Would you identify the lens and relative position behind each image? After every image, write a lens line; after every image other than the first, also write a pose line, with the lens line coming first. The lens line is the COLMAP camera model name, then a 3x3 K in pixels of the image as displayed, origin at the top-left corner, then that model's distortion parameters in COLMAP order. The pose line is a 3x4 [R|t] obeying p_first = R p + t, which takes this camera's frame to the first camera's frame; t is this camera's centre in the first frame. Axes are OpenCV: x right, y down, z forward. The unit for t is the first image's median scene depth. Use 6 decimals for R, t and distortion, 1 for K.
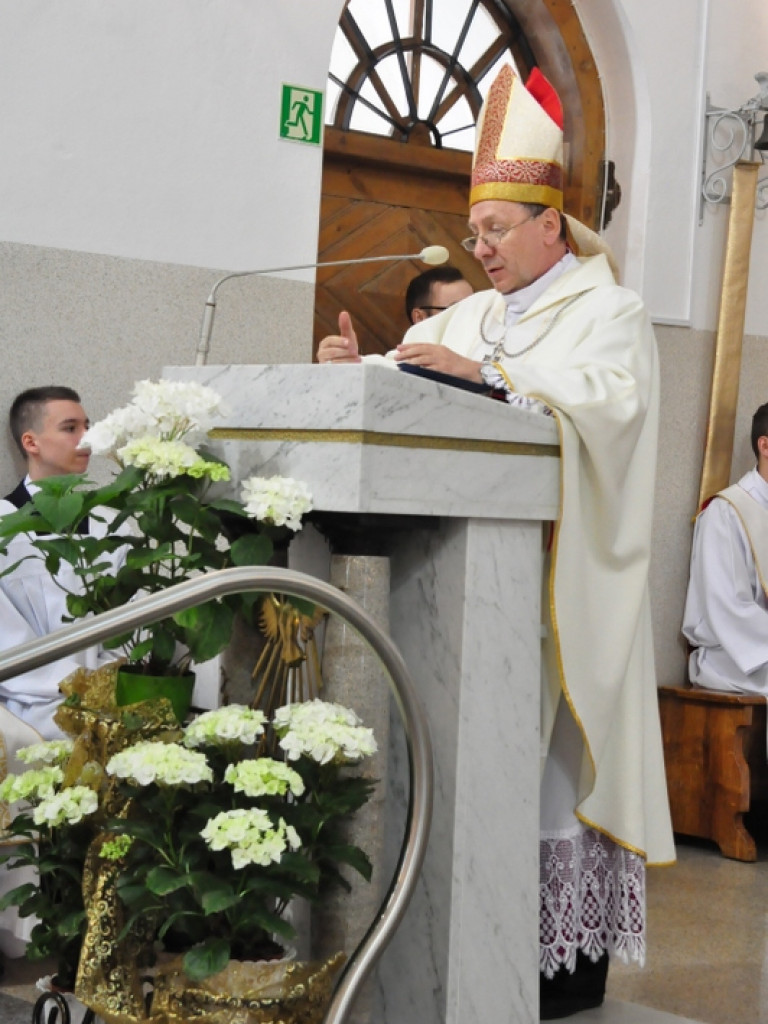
lens RADIAL K [[2219.2, 0, 384.0], [0, 2219.2, 512.0], [0, 0, 1]] dist [0.334680, 0.217267]
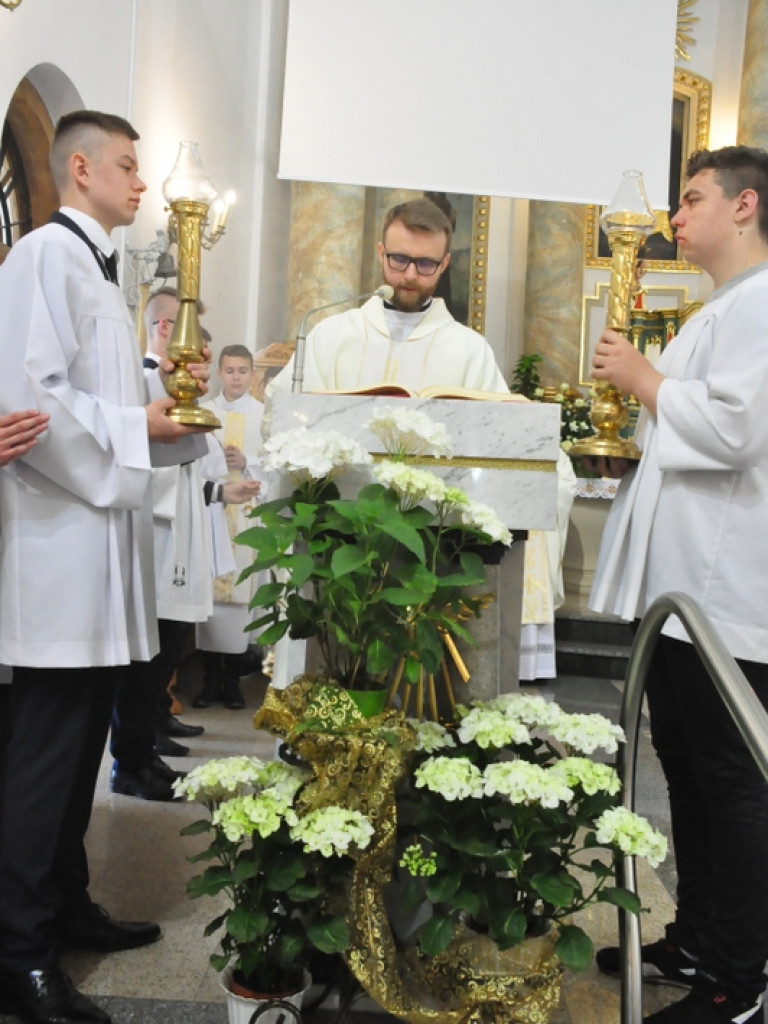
lens RADIAL K [[1014.7, 0, 384.0], [0, 1014.7, 512.0], [0, 0, 1]] dist [-0.069548, 0.010258]
pose [[0.685045, -0.019193, 0.728248, -0.452738], [-0.005571, 0.999486, 0.031582, -0.025655], [-0.728480, -0.025692, 0.684585, 0.683203]]
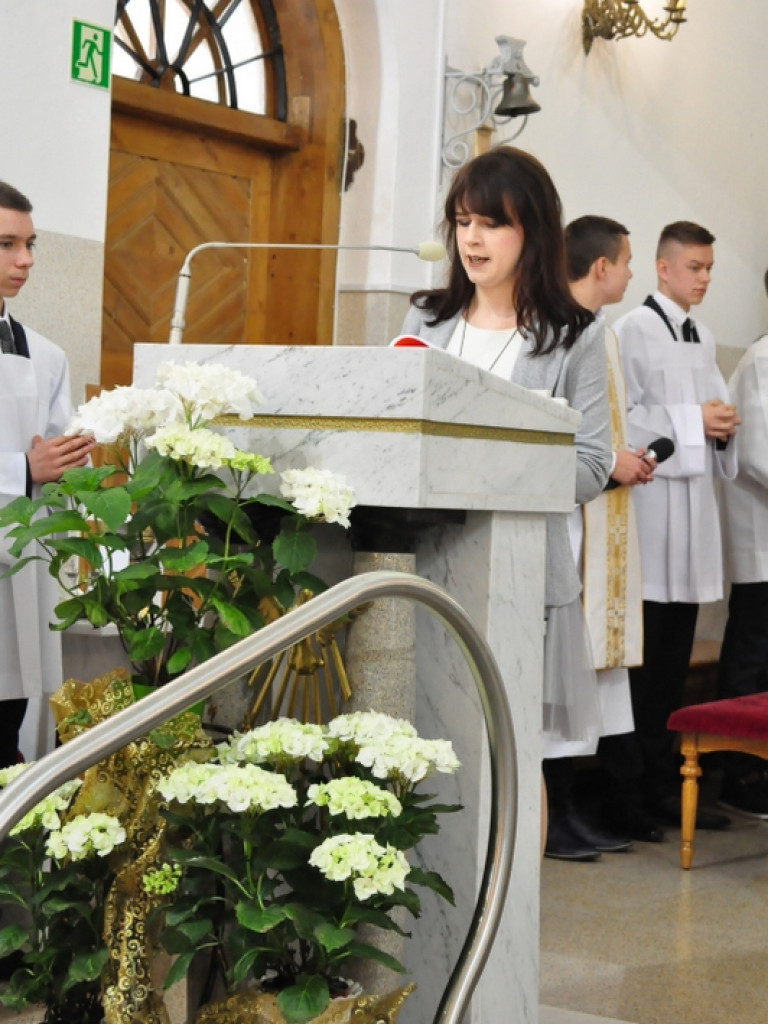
lens RADIAL K [[2336.3, 0, 384.0], [0, 2336.3, 512.0], [0, 0, 1]] dist [0.381232, 0.275420]
pose [[0.962253, -0.006006, 0.272089, -0.284302], [0.001076, 0.999833, 0.018264, -0.015603], [-0.272153, -0.017282, 0.962099, 0.061775]]
